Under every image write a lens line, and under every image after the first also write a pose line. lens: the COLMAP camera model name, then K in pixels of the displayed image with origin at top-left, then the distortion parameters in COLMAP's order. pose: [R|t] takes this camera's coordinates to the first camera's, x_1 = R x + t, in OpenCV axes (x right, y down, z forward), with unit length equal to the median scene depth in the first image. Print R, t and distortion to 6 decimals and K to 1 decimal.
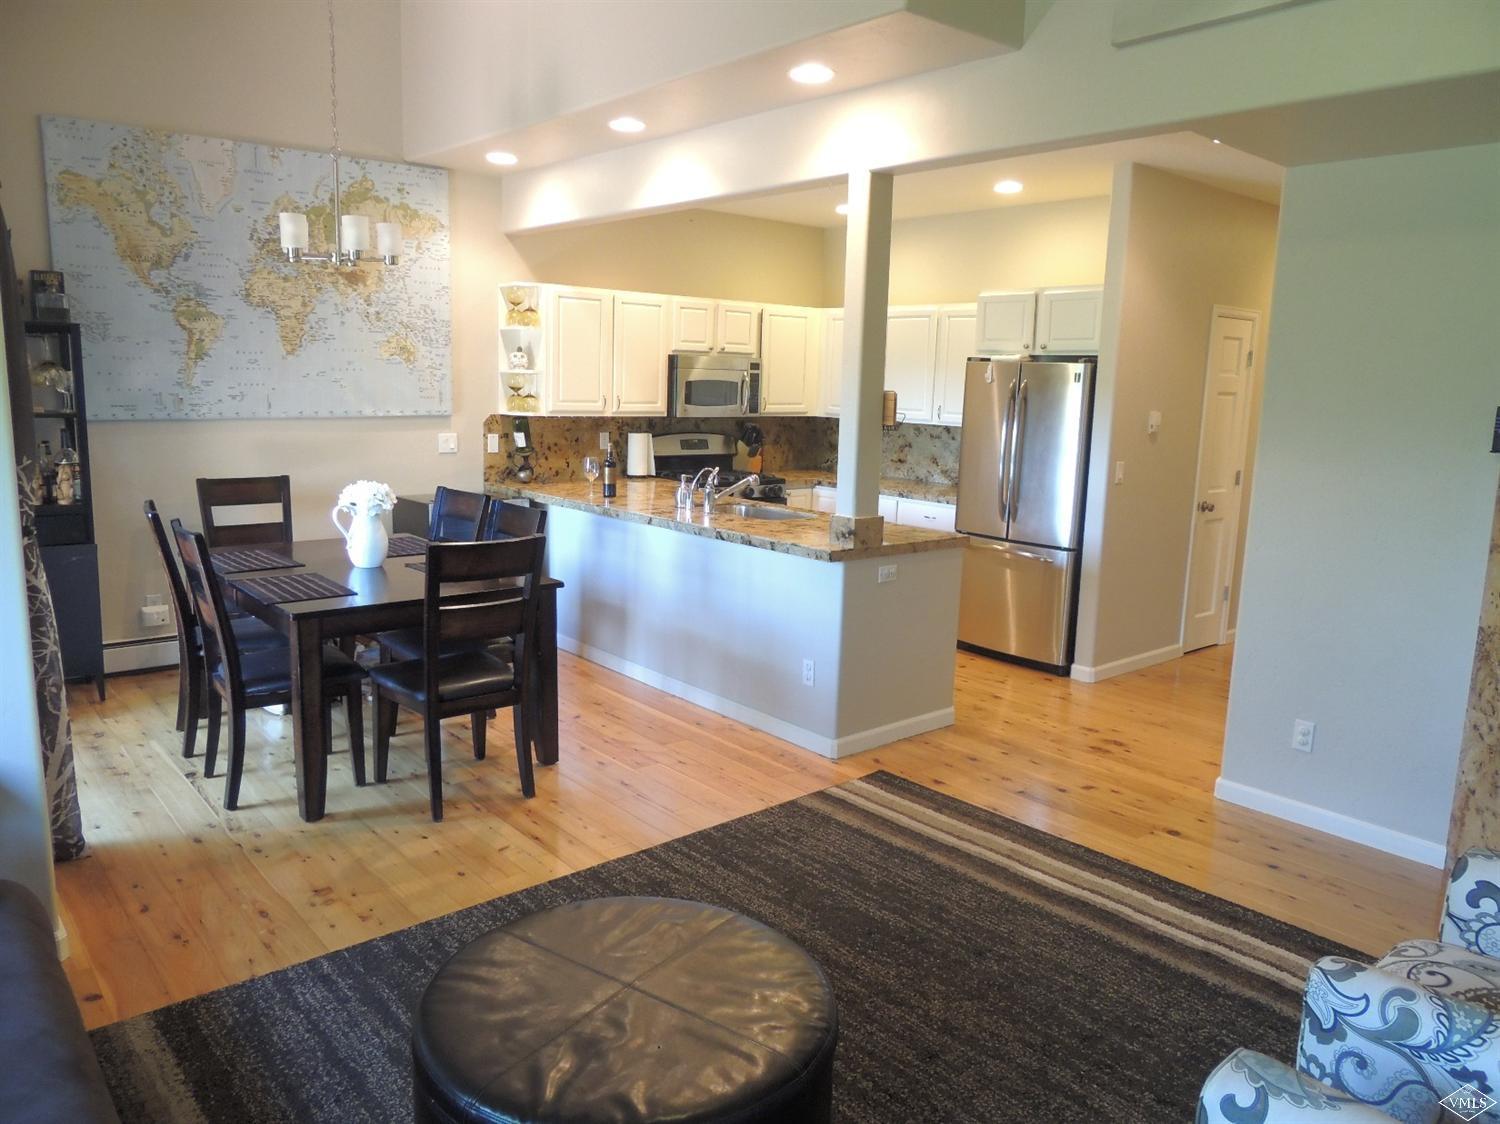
lens RADIAL K [[1082.9, 0, 744.2], [0, 1082.9, 558.0], [0, 0, 1]] dist [0.002224, -0.000728]
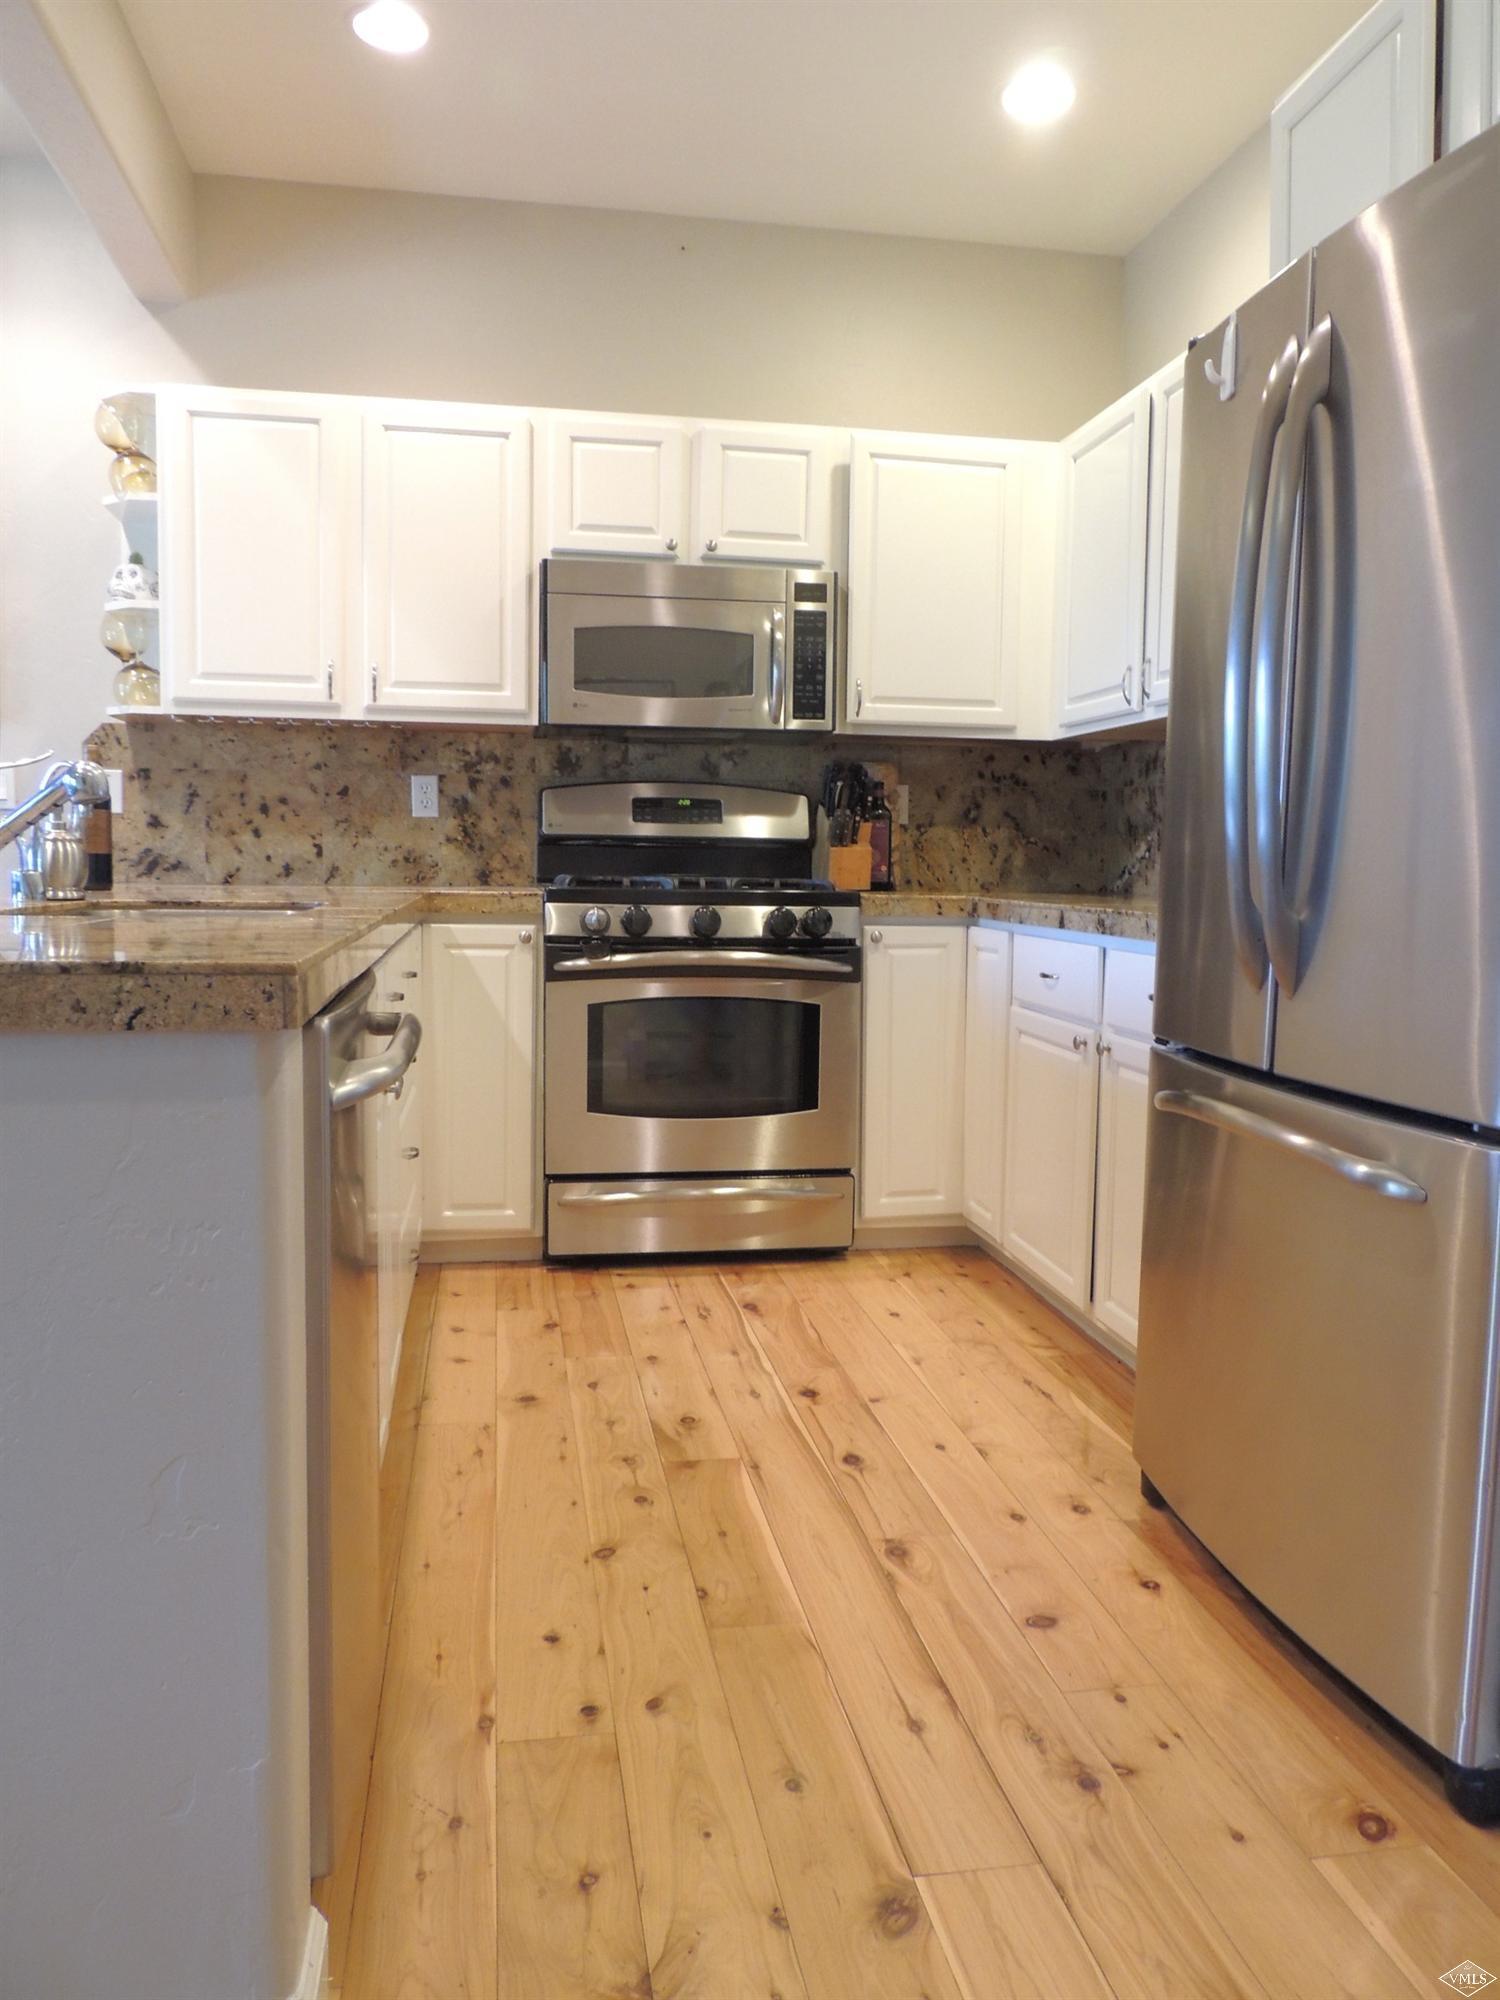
lens RADIAL K [[1443.9, 0, 758.1], [0, 1443.9, 1007.3], [0, 0, 1]] dist [0.002224, -0.000728]
pose [[0.864557, 0.031488, -0.501547, 0.261006], [-0.069732, 0.995897, -0.057679, -0.005972], [0.497673, 0.084841, 0.863206, 0.605286]]
